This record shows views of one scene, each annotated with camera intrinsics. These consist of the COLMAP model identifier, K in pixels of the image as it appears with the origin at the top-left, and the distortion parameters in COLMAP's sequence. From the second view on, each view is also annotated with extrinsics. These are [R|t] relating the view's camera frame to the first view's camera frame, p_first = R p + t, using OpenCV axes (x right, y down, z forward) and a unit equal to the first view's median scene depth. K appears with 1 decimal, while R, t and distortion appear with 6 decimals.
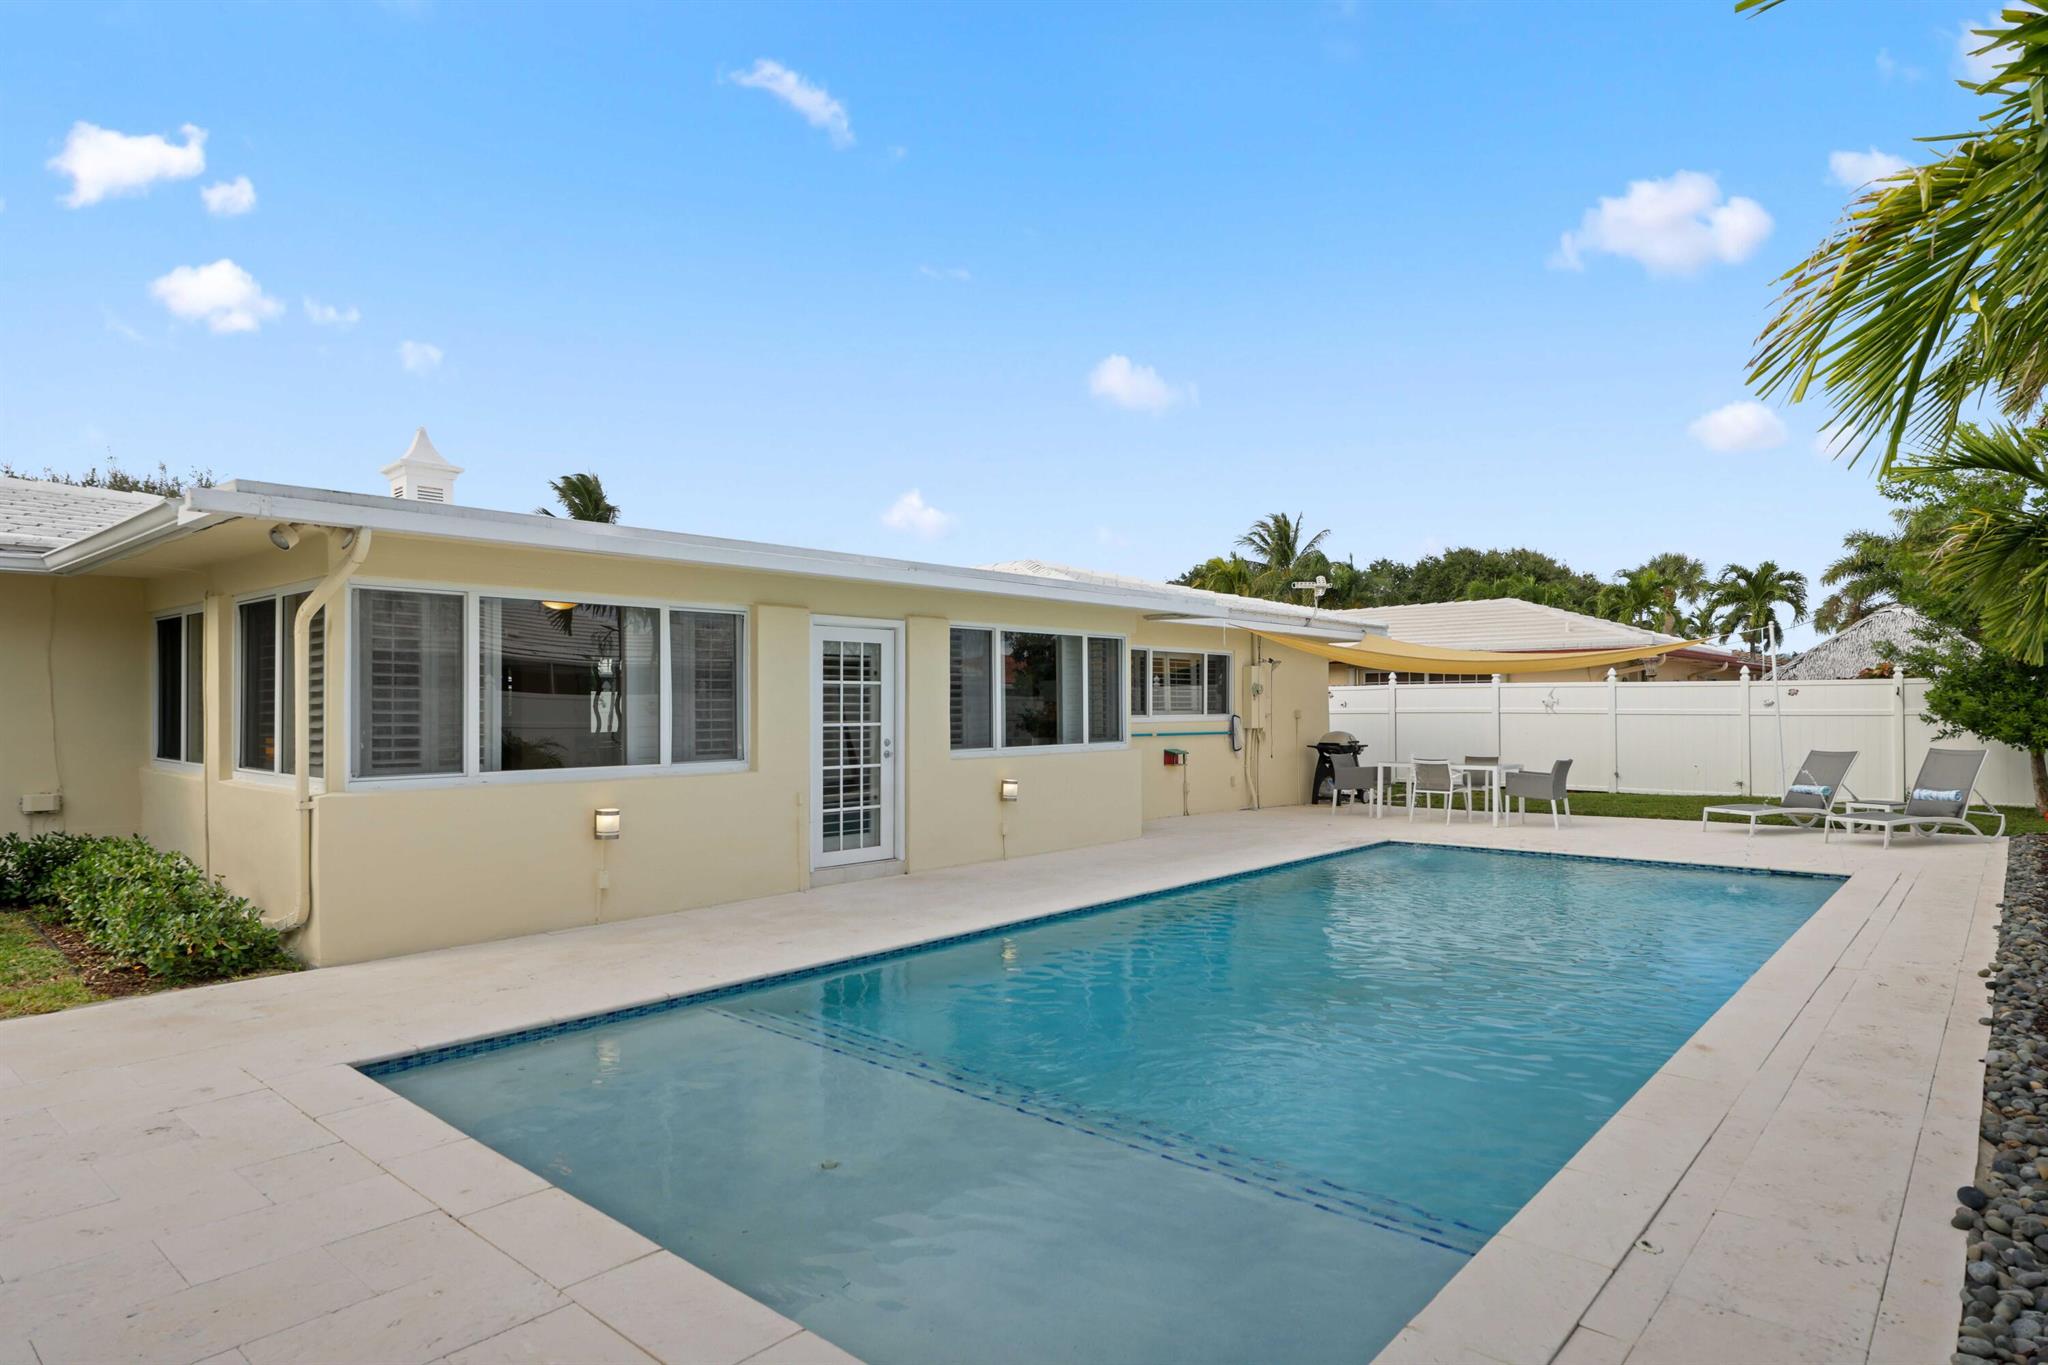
lens RADIAL K [[1148.3, 0, 1028.8], [0, 1148.3, 696.6], [0, 0, 1]] dist [0.006338, -0.000253]
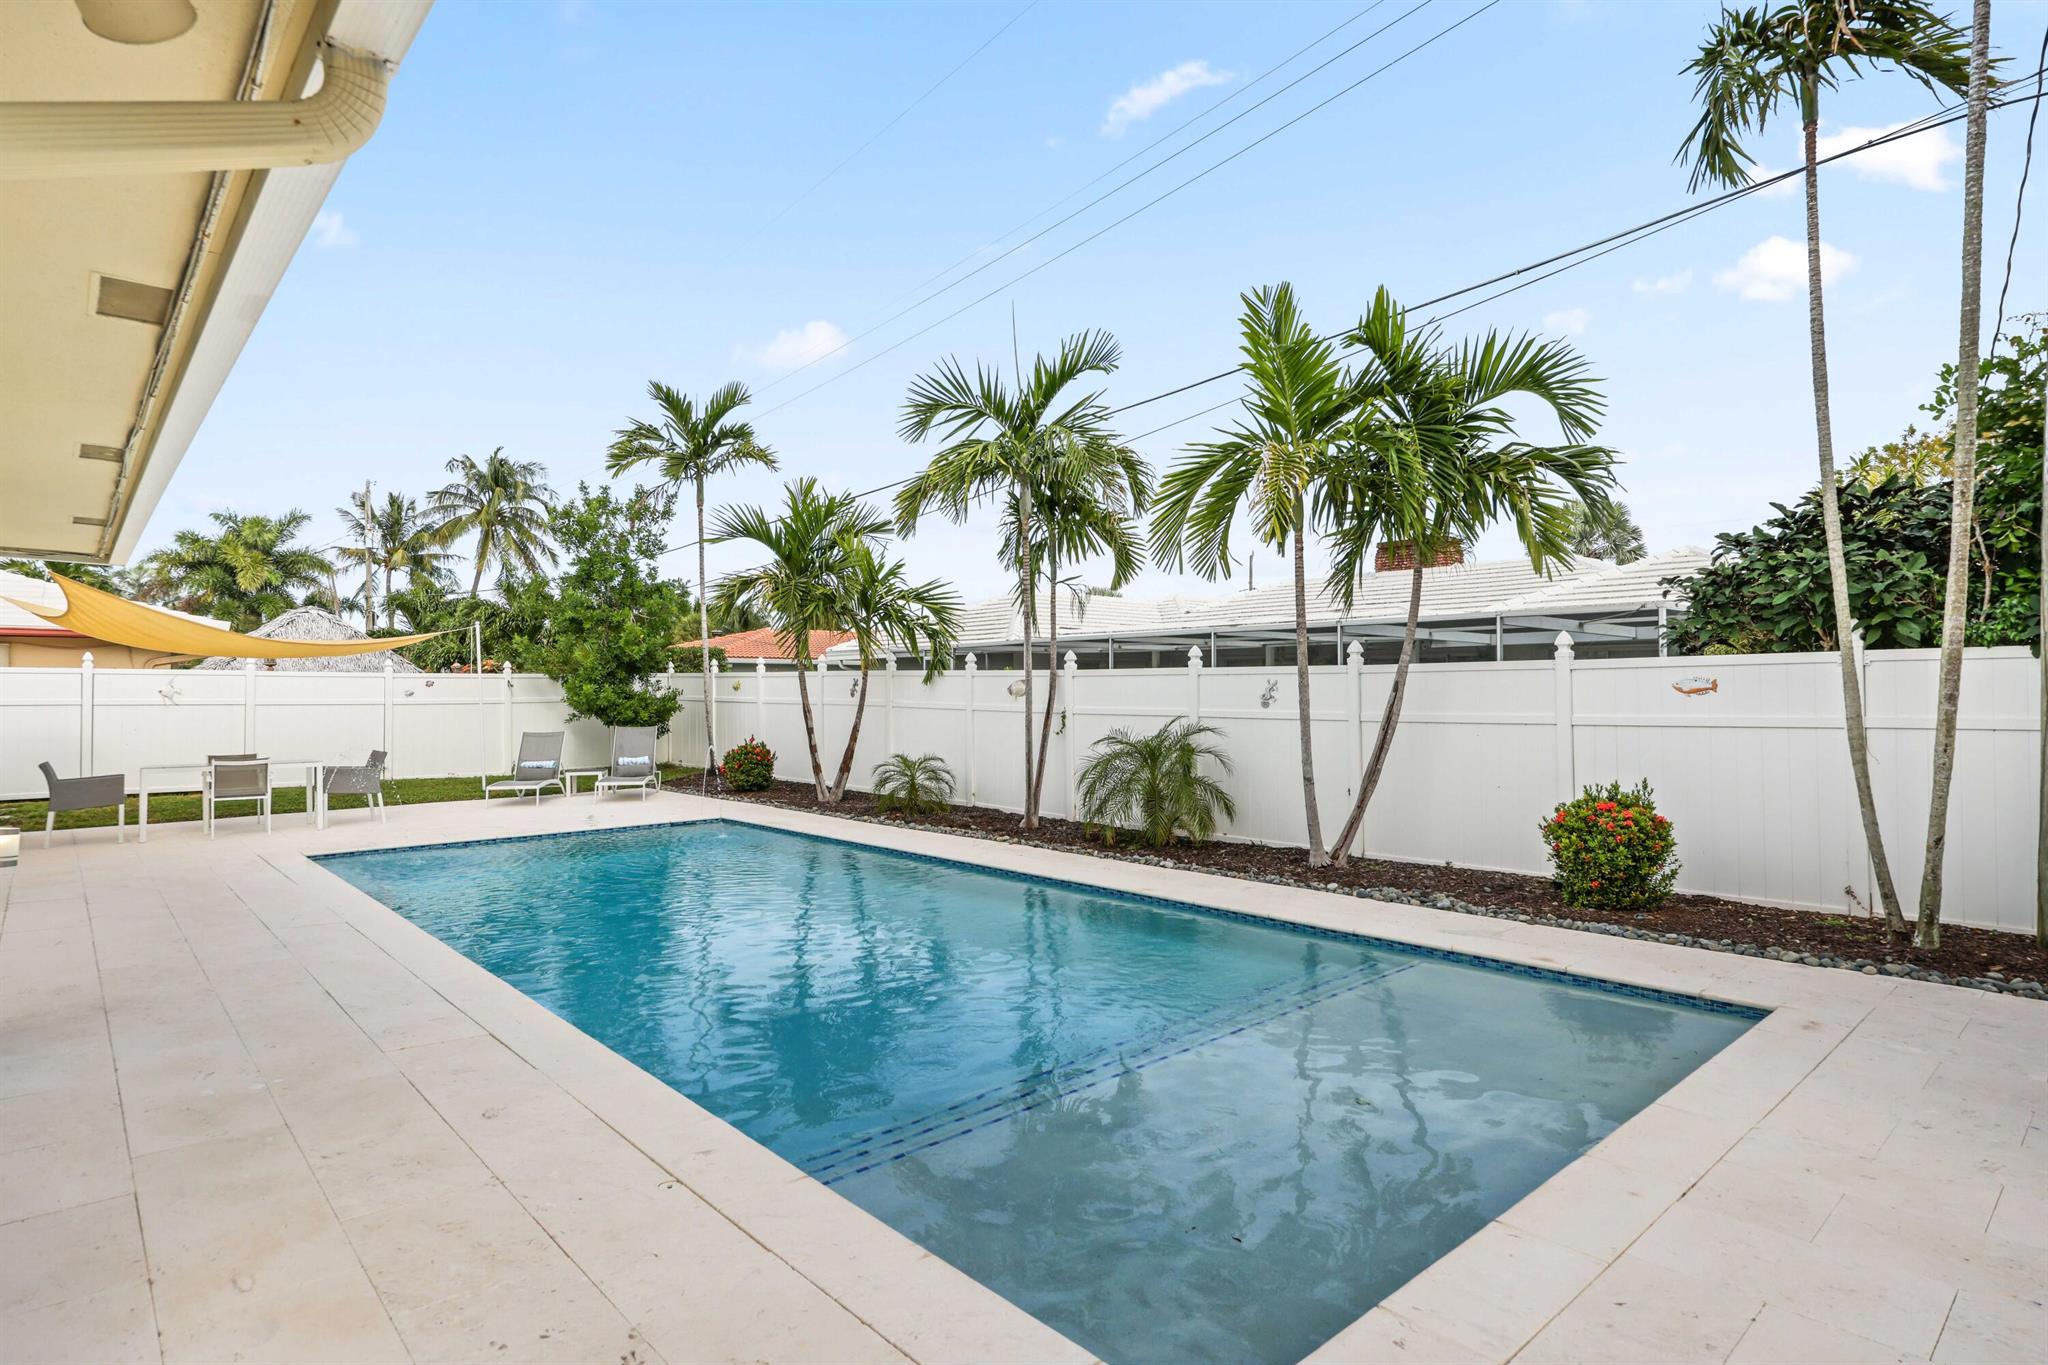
lens RADIAL K [[1067.7, 0, 1031.8], [0, 1067.7, 685.5], [0, 0, 1]] dist [0.007637, 0.001219]
pose [[0.115536, 0.012393, 0.993226, -0.463319], [-0.006090, 0.999912, -0.011768, 0.010587], [-0.993285, -0.004689, 0.115601, 0.455958]]
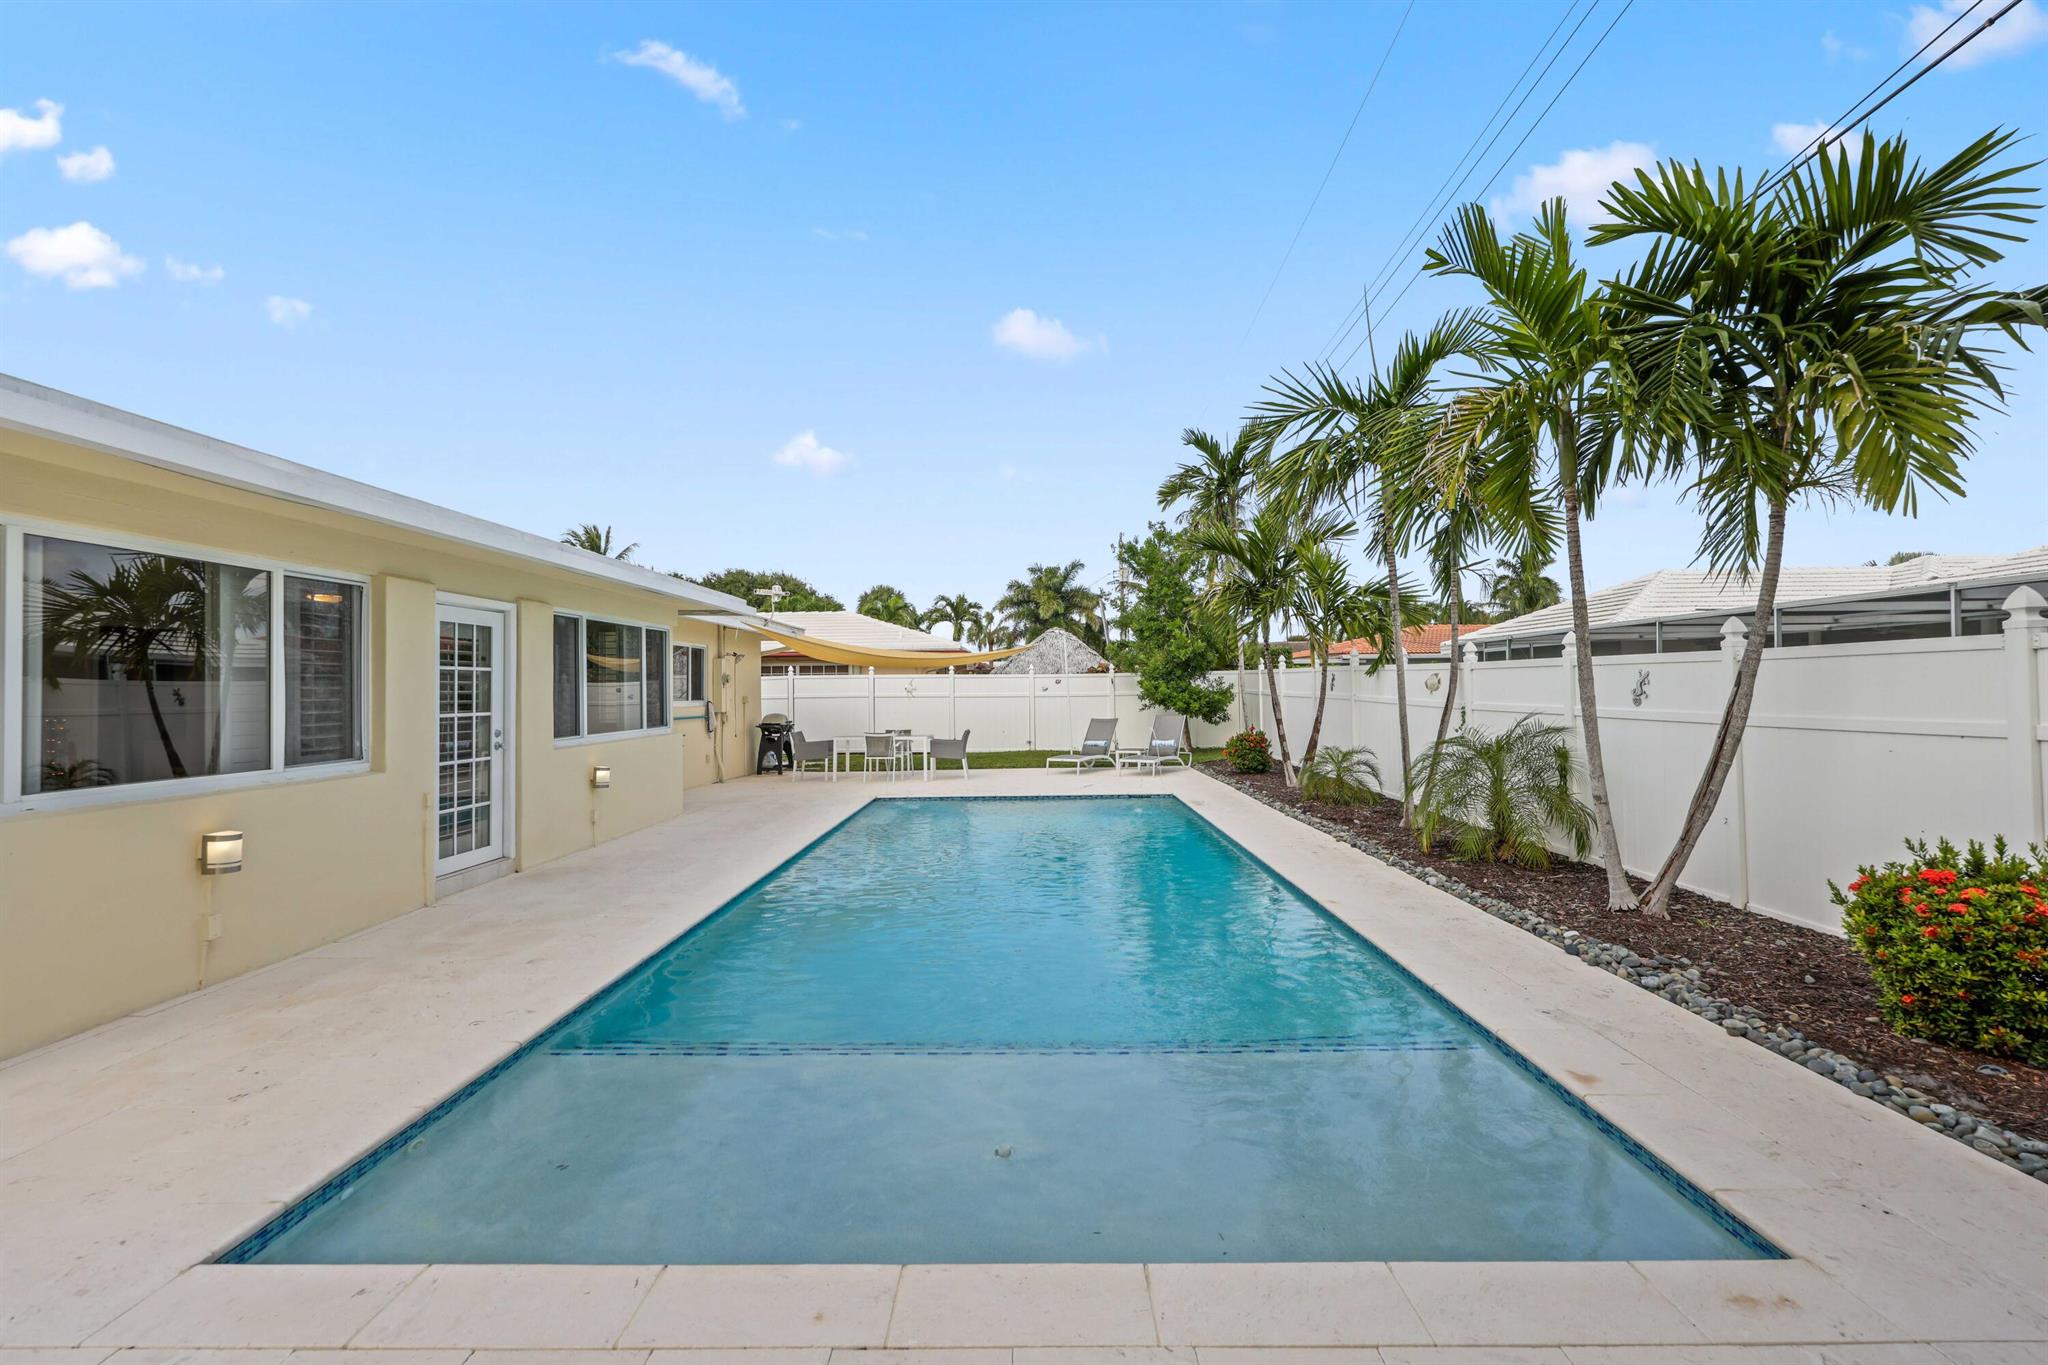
lens RADIAL K [[920.5, 0, 1023.6], [0, 920.5, 683.0], [0, 0, 1]] dist [0.016168, 0.000192]
pose [[0.761681, -0.000180, 0.647952, -0.261117], [0.002907, 0.999991, -0.003139, 0.002506], [-0.647946, 0.004274, 0.761674, 0.139092]]
